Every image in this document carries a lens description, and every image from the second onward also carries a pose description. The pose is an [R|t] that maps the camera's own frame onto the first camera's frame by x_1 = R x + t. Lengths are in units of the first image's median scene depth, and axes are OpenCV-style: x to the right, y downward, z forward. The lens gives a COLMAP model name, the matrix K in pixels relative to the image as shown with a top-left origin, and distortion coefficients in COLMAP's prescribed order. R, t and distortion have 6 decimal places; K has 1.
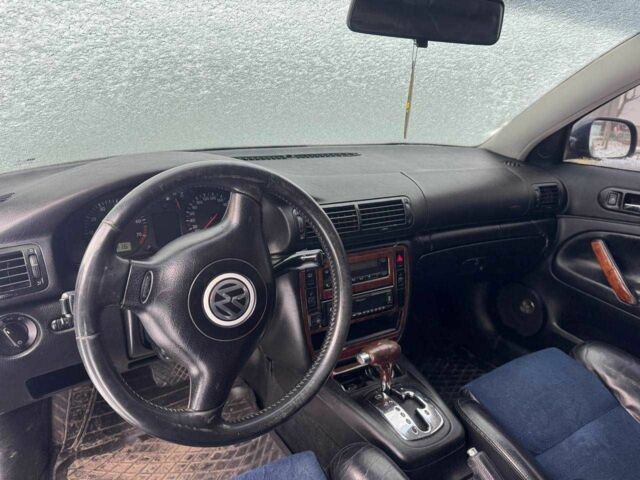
lens RADIAL K [[438.0, 0, 330.5], [0, 438.0, 240.5], [0, 0, 1]] dist [0.049241, -0.057688]
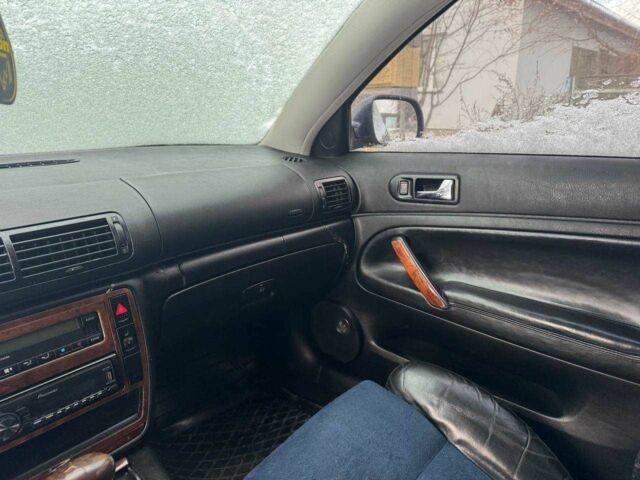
lens RADIAL K [[433.6, 0, 320.0], [0, 433.6, 240.0], [0, 0, 1]] dist [0.071821, -0.081441]
pose [[0.946651, -0.138423, 0.291018, 0.224677], [0.151893, 0.988103, -0.024098, 0.000509], [-0.284220, 0.067016, 0.956414, 0.252409]]
